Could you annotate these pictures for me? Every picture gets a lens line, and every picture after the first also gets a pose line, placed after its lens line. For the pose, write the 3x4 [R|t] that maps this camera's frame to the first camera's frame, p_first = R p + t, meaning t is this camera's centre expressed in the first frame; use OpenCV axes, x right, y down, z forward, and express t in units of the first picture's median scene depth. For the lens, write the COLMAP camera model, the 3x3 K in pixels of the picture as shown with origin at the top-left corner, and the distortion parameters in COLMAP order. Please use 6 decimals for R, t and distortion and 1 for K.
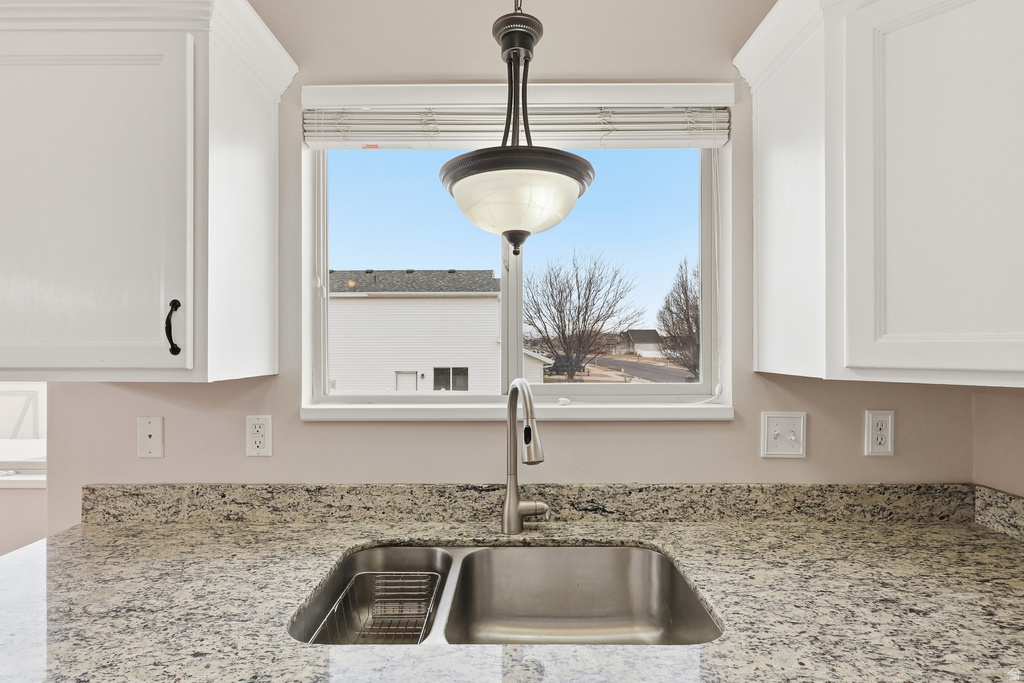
lens RADIAL K [[476.4, 0, 514.1], [0, 476.4, 346.2], [0, 0, 1]] dist [0.003625, -0.000962]
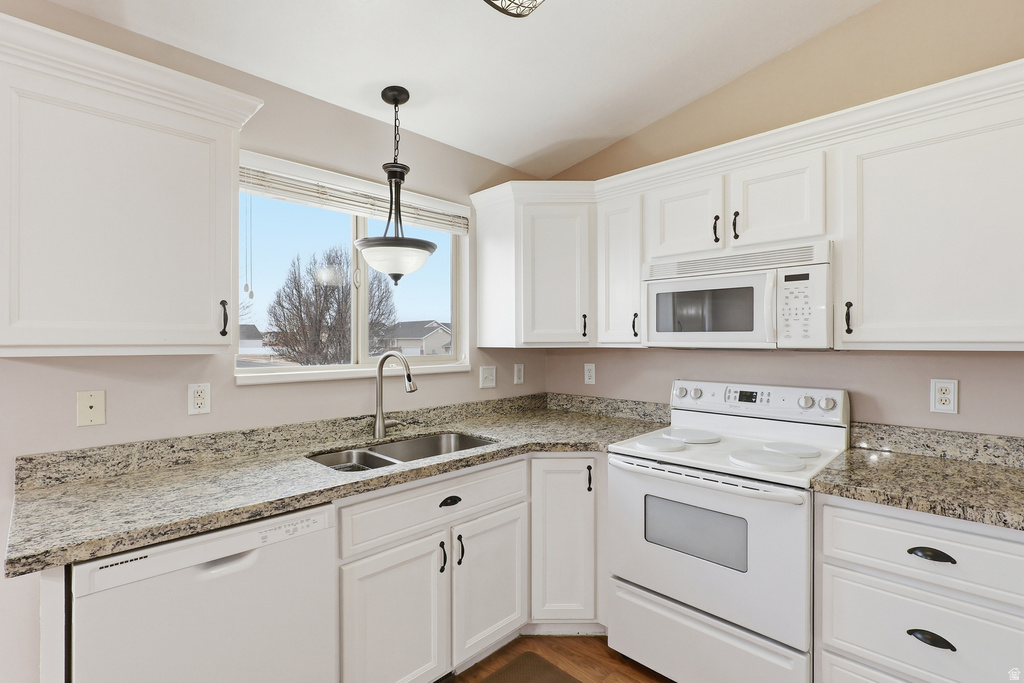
lens RADIAL K [[476.4, 0, 507.1], [0, 476.4, 343.0], [0, 0, 1]] dist [0.003625, -0.000962]
pose [[0.707723, -0.002251, 0.706486, -0.882161], [0.001596, 0.999997, 0.001587, 0.030355], [-0.706488, 0.000004, 0.707725, -0.568229]]
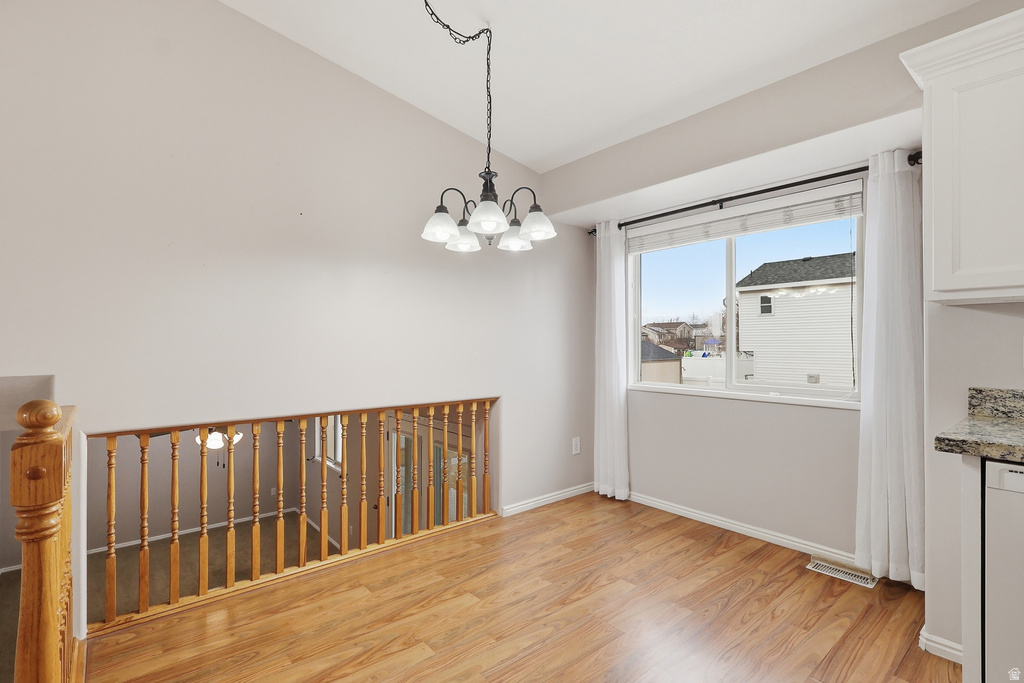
lens RADIAL K [[476.4, 0, 512.4], [0, 476.4, 341.2], [0, 0, 1]] dist [0.003625, -0.000962]
pose [[0.655308, -0.000003, -0.755362, -0.732582], [0.006673, 0.999961, 0.005785, 0.147304], [0.755333, -0.008832, 0.655282, -0.843792]]
